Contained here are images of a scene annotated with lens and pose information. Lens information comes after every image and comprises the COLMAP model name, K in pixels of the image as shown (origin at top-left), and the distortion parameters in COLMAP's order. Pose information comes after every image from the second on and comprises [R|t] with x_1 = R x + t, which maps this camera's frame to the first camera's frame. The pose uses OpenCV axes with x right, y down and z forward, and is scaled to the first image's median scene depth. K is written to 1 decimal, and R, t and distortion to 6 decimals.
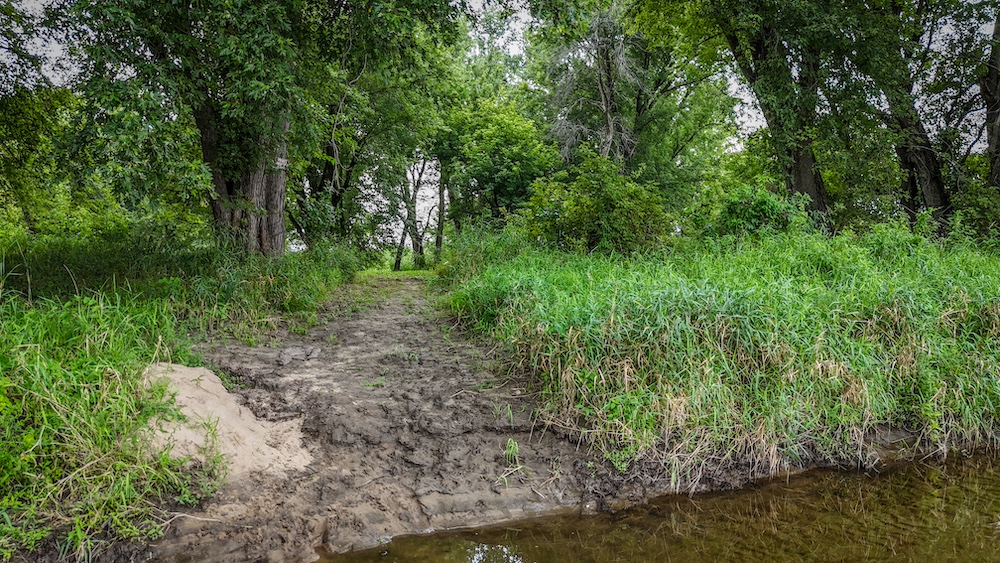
lens RADIAL K [[740.9, 0, 500.0], [0, 740.9, 281.5], [0, 0, 1]] dist [0.040570, -0.002470]
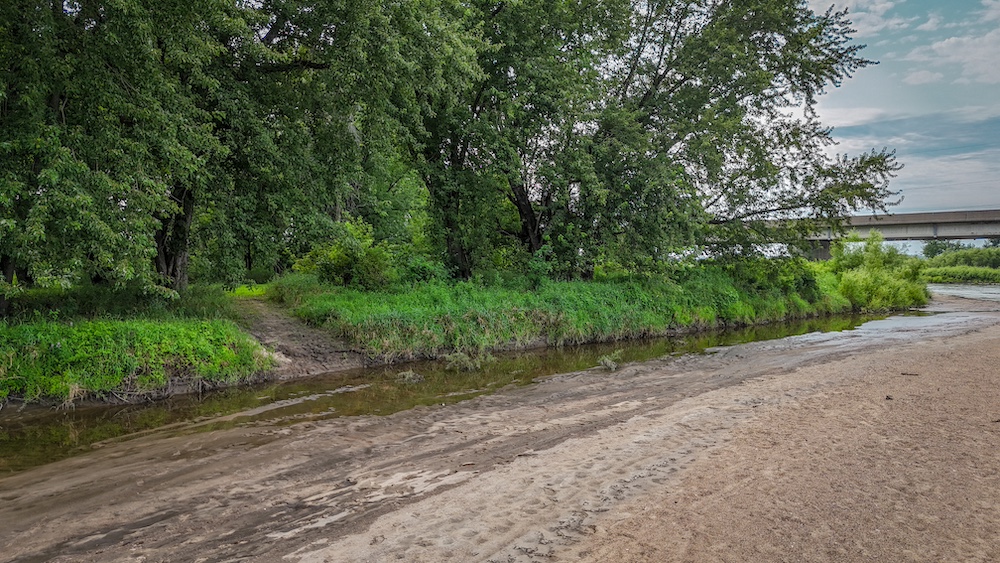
lens RADIAL K [[740.9, 0, 500.0], [0, 740.9, 281.5], [0, 0, 1]] dist [0.040570, -0.002470]
pose [[0.930013, -0.008376, 0.367431, -0.608046], [0.001486, 0.999818, 0.019032, -0.217356], [-0.367523, -0.017154, 0.929856, -2.707780]]
